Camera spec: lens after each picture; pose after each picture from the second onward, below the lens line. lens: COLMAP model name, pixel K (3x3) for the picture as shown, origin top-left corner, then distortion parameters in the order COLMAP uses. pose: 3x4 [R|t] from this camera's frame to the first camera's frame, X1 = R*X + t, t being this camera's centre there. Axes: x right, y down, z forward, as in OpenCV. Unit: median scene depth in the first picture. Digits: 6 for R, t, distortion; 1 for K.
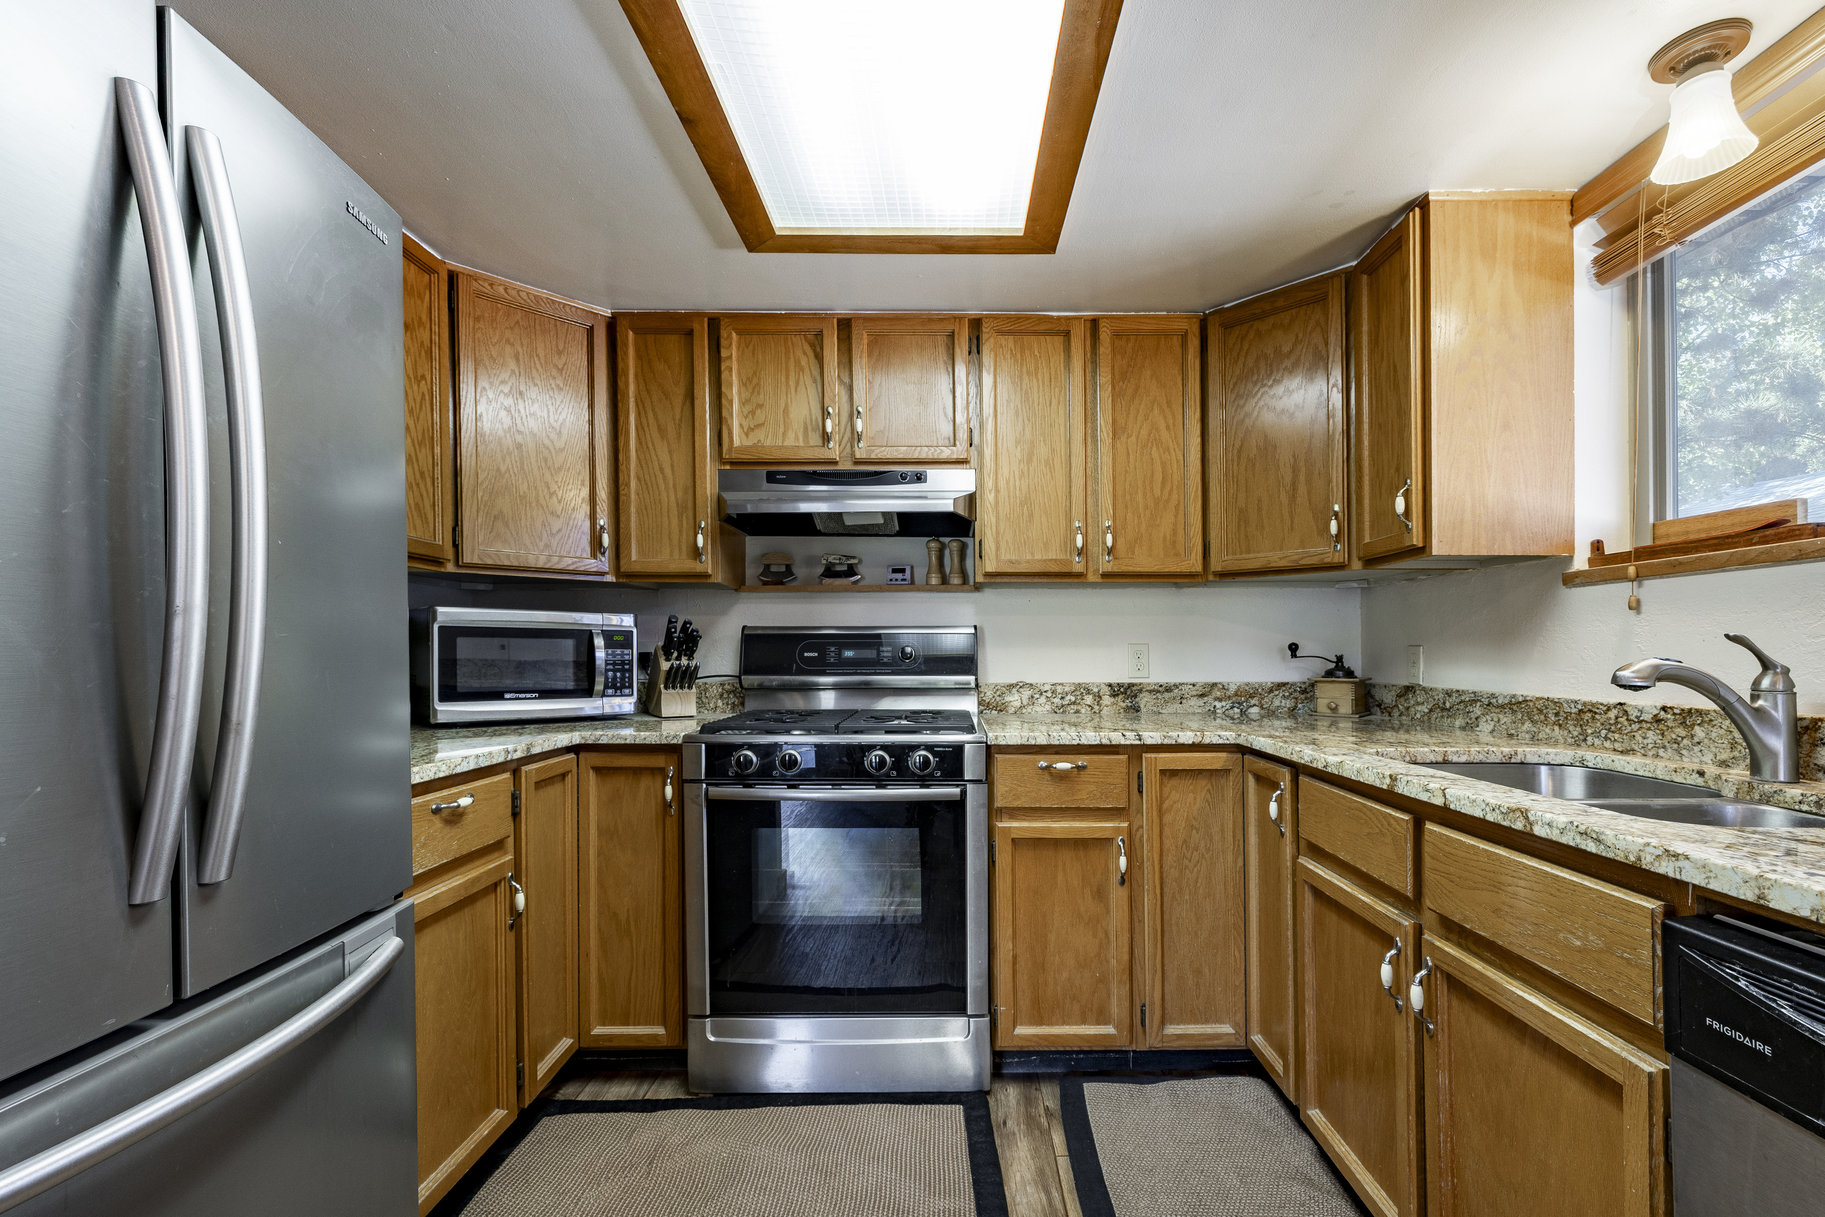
lens RADIAL K [[736.8, 0, 920.2], [0, 736.8, 664.6], [0, 0, 1]] dist [-0.001187, 0.000005]
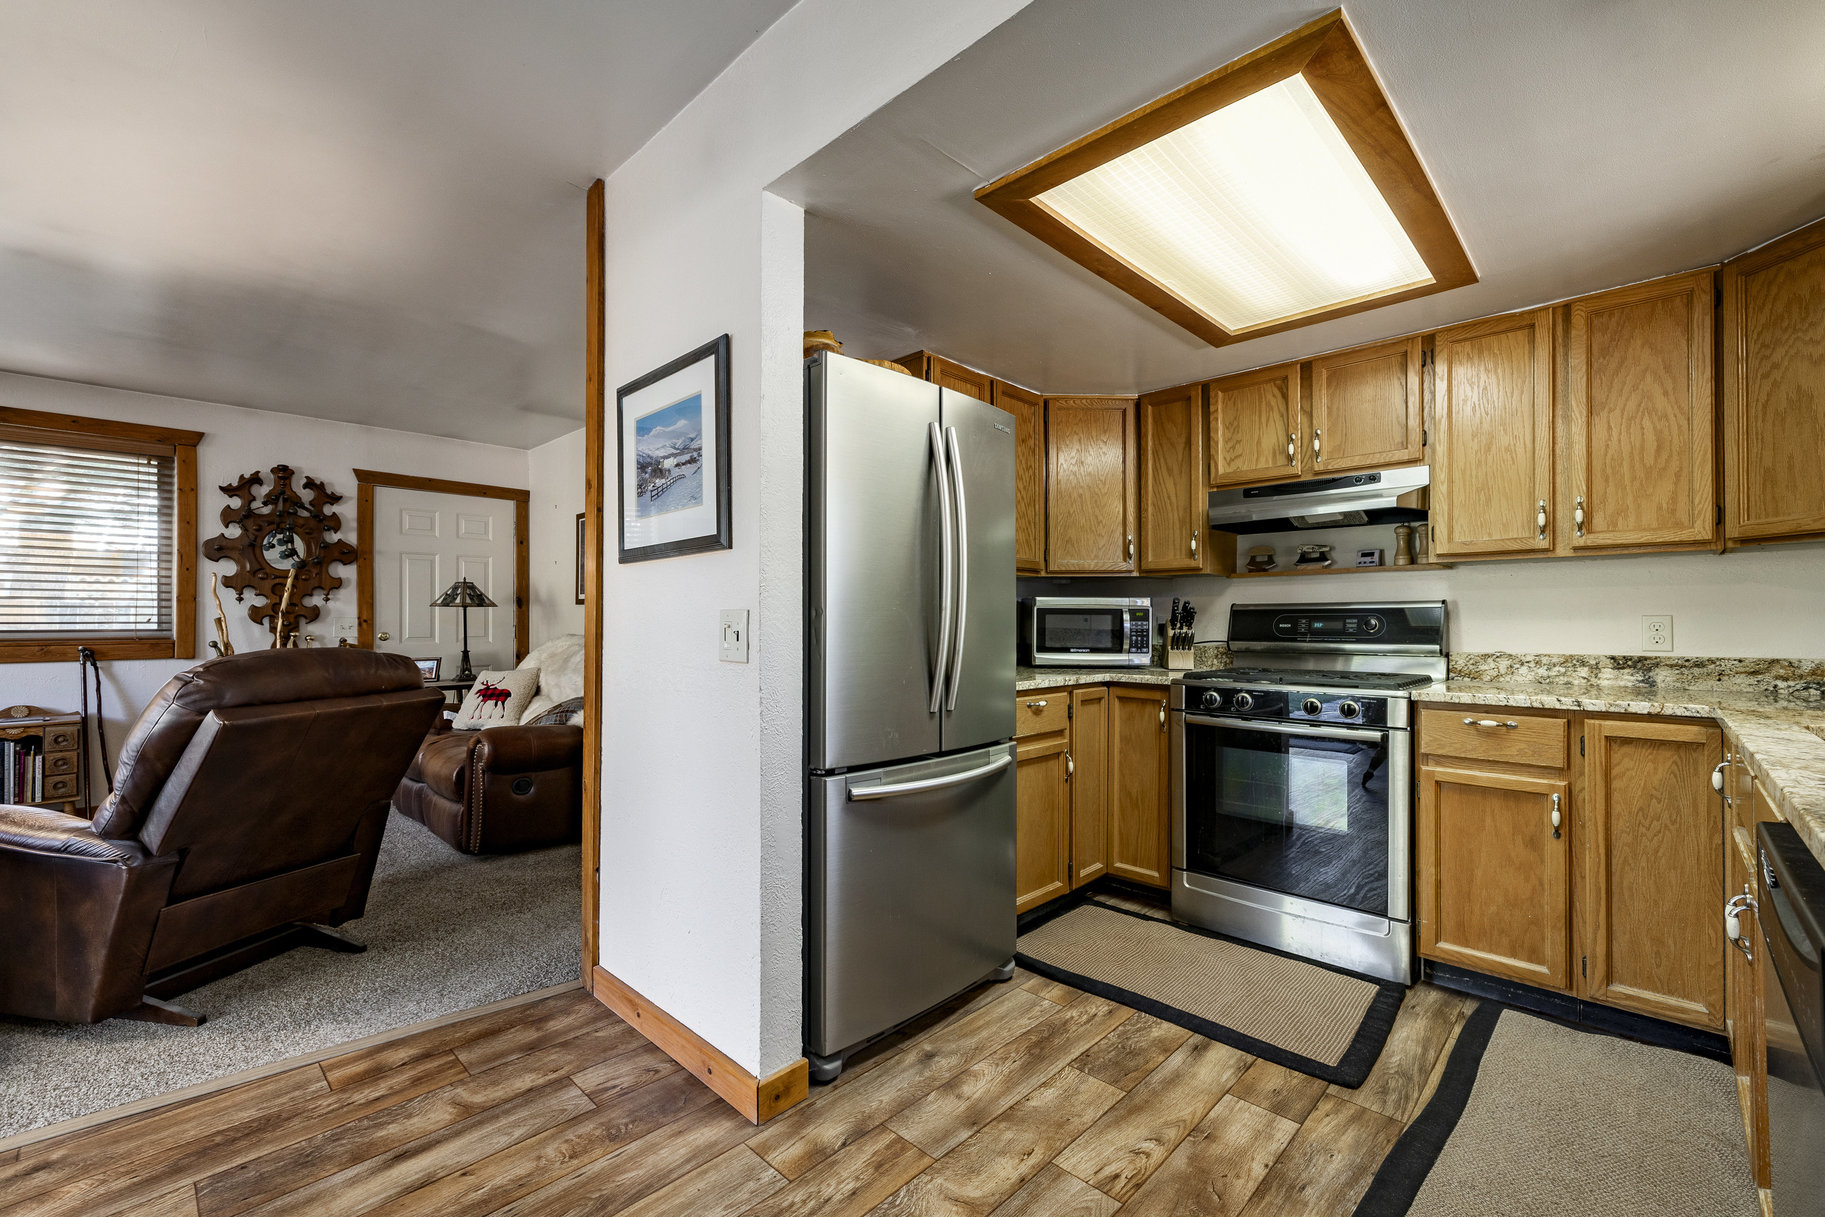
lens RADIAL K [[775.9, 0, 892.2], [0, 775.9, 620.0], [0, 0, 1]] dist [-0.000466, -0.000057]
pose [[0.696903, -0.002369, -0.717161, 0.371084], [-0.013403, 0.999777, -0.016327, 0.008140], [0.717040, 0.020991, 0.696716, -0.455827]]
